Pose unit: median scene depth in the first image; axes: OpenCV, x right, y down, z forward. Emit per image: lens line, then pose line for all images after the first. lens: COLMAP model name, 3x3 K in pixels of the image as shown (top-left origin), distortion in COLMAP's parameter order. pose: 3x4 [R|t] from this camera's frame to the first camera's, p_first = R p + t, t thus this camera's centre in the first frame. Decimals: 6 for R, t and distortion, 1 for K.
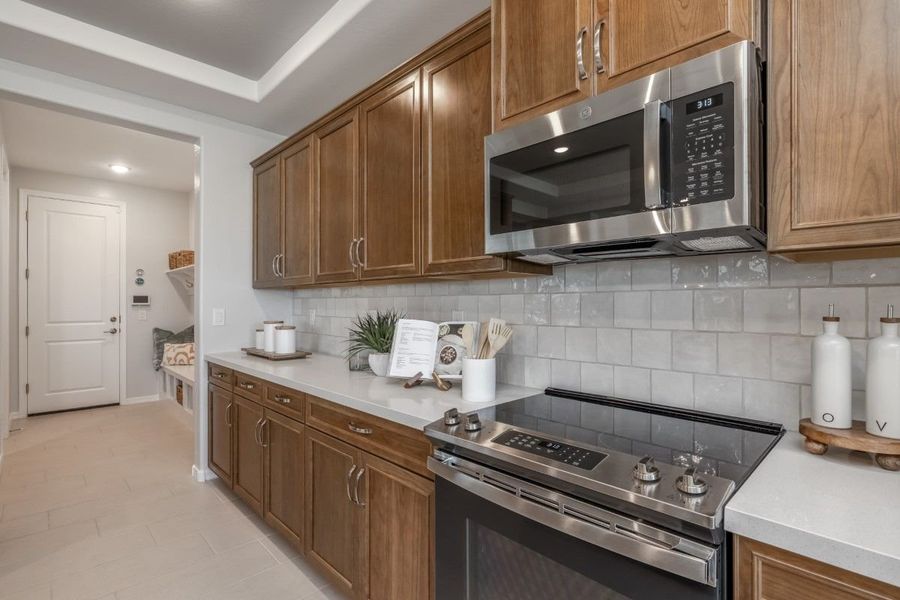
lens RADIAL K [[432.4, 0, 459.2], [0, 432.4, 303.3], [0, 0, 1]] dist [-0.002323, 0.000631]
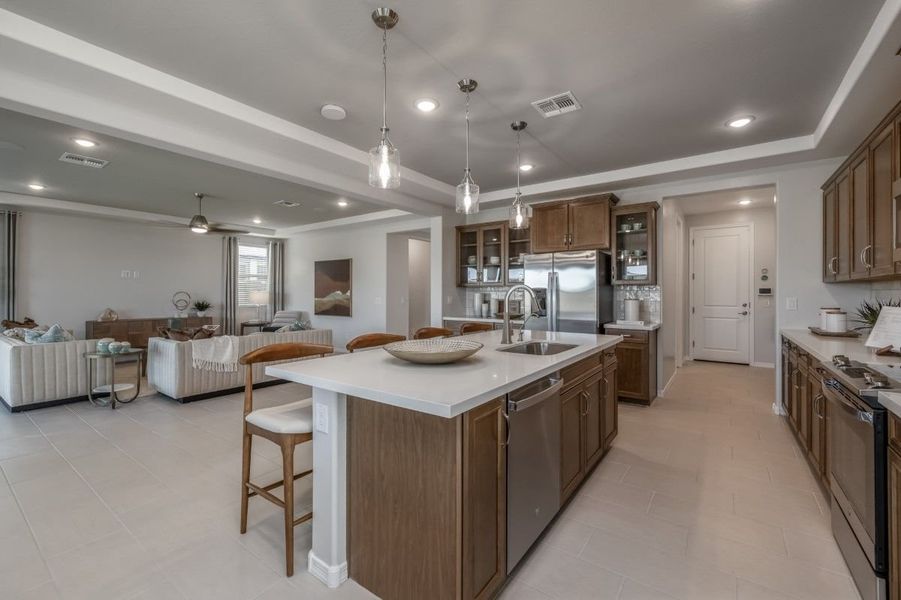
lens RADIAL K [[385.6, 0, 435.3], [0, 385.6, 292.8], [0, 0, 1]] dist [0.002703, -0.000531]
pose [[0.150575, -0.001074, -0.988598, 0.344494], [-0.000751, 0.999999, -0.001201, -0.001315], [0.988598, 0.000923, 0.150574, -0.229936]]
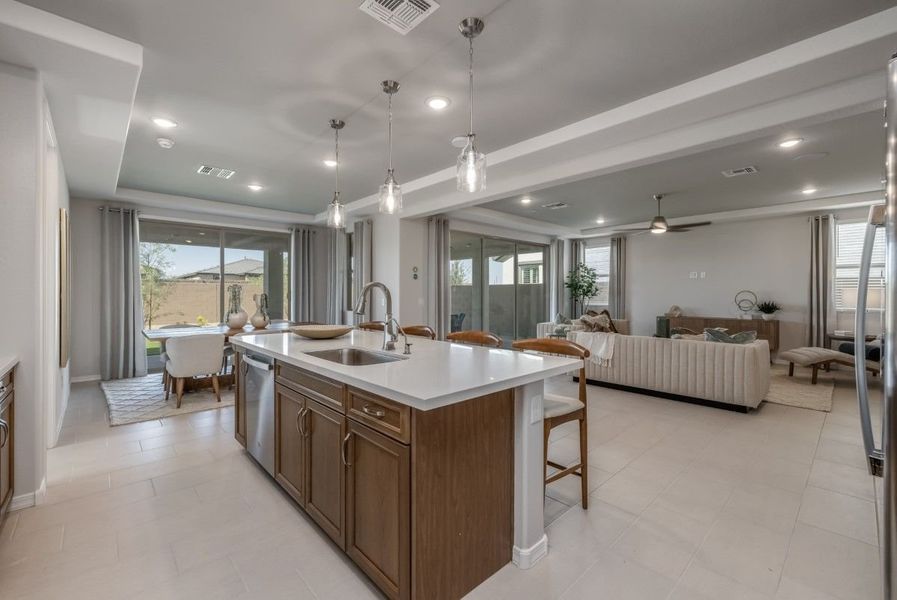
lens RADIAL K [[383.9, 0, 453.1], [0, 383.9, 293.6], [0, 0, 1]] dist [0.002703, -0.000531]
pose [[-0.999591, -0.000293, 0.028597, -0.315208], [-0.000236, 0.999998, 0.002000, 0.000549], [-0.028598, 0.001992, -0.999589, 0.465353]]
